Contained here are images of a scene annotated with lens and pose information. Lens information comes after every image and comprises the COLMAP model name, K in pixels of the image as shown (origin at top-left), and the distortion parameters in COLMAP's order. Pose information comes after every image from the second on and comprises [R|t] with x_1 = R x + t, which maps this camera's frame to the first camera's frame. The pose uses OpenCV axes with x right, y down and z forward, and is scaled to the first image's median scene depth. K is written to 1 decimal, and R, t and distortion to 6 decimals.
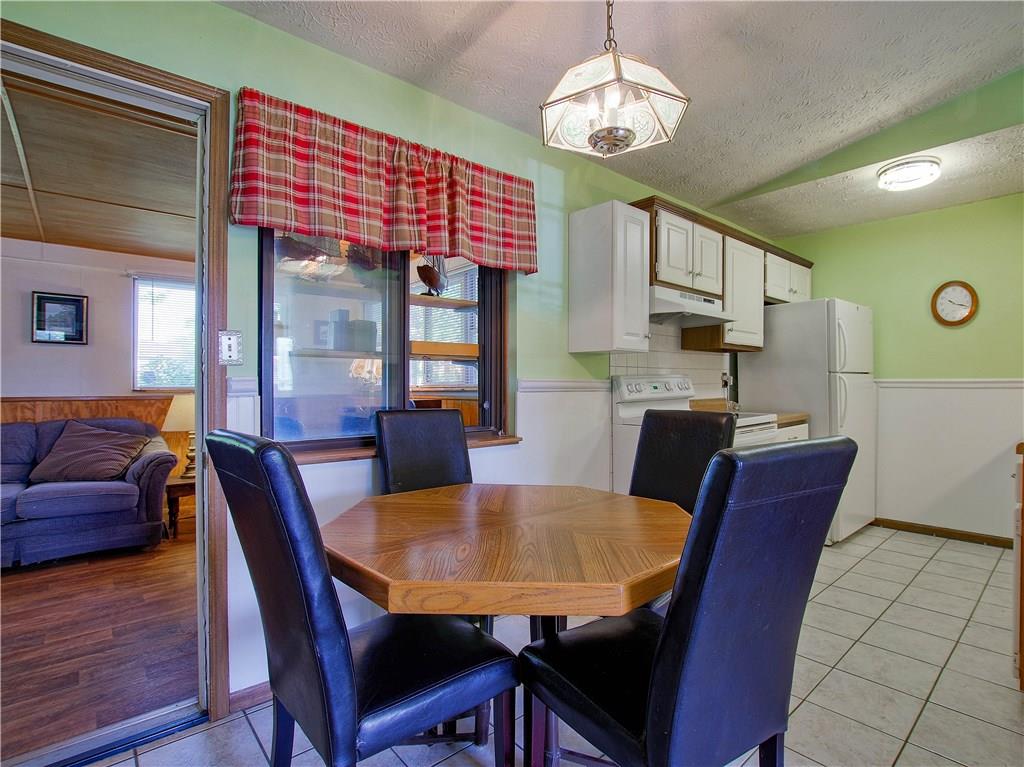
lens RADIAL K [[510.9, 0, 521.7], [0, 510.9, 386.5], [0, 0, 1]] dist [-0.028473, 0.000860]
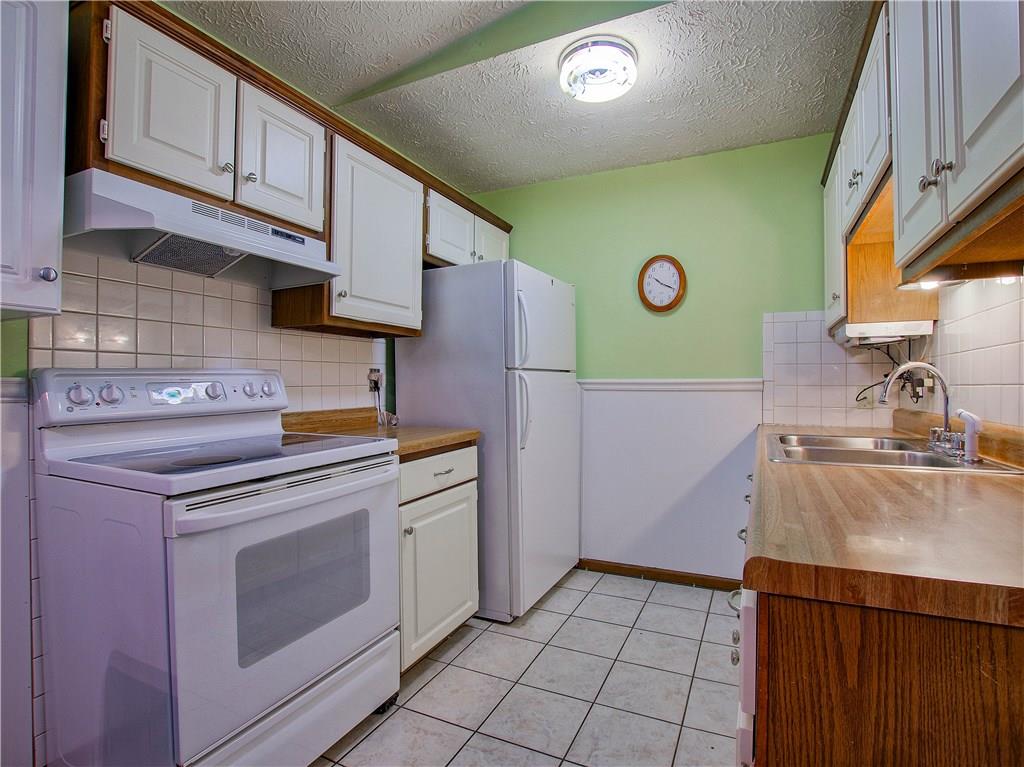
lens RADIAL K [[510.9, 0, 521.7], [0, 510.9, 386.5], [0, 0, 1]] dist [-0.028473, 0.000860]
pose [[0.916447, -0.001130, 0.400154, 0.352701], [0.001721, 0.999998, -0.001118, -0.003331], [-0.400152, 0.001713, 0.916447, 0.364283]]
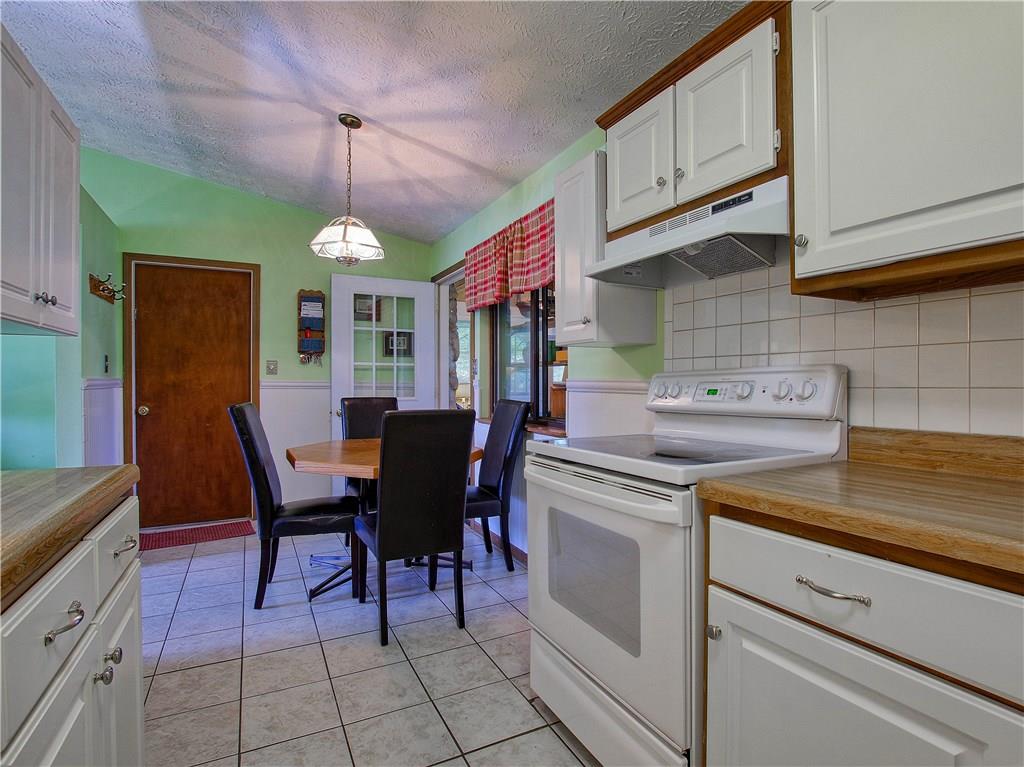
lens RADIAL K [[510.9, 0, 521.7], [0, 510.9, 386.5], [0, 0, 1]] dist [-0.028473, 0.000860]
pose [[-0.228732, 0.009634, -0.973442, 0.791935], [-0.005194, 0.999925, 0.011117, -0.008236], [0.973475, 0.007599, -0.228665, 0.857830]]
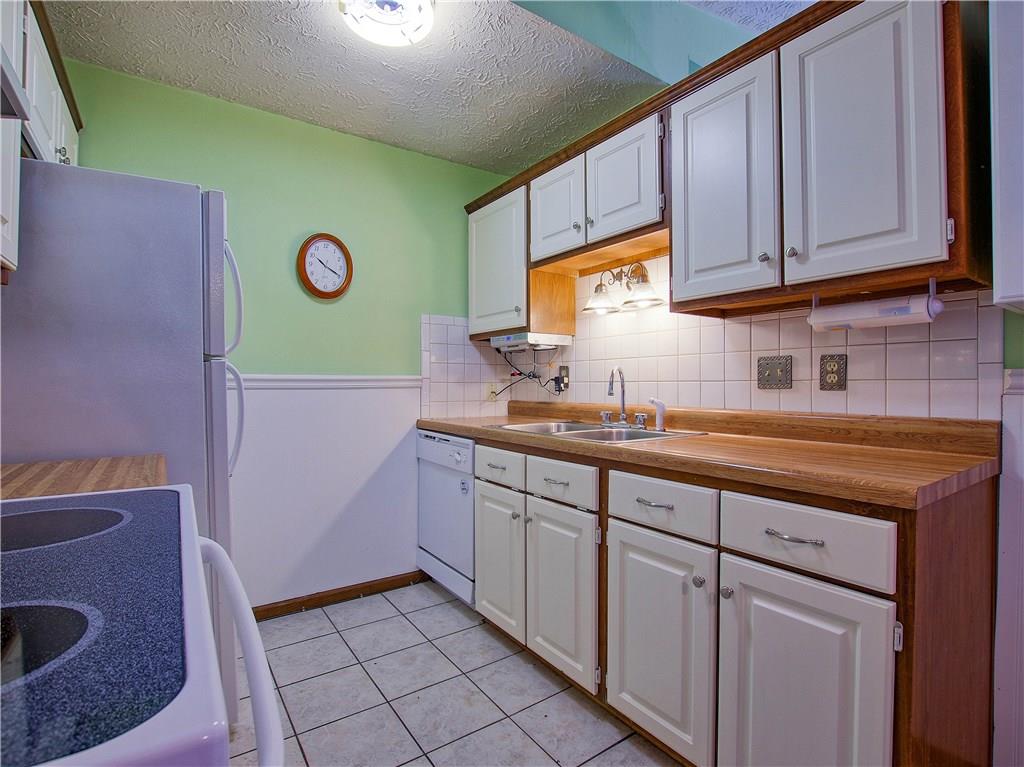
lens RADIAL K [[510.9, 0, 521.7], [0, 510.9, 386.5], [0, 0, 1]] dist [-0.028473, 0.000860]
pose [[0.105531, -0.005154, 0.994403, 0.200299], [0.004223, 0.999980, 0.004734, -0.002034], [-0.994407, 0.003699, 0.105550, 0.680439]]
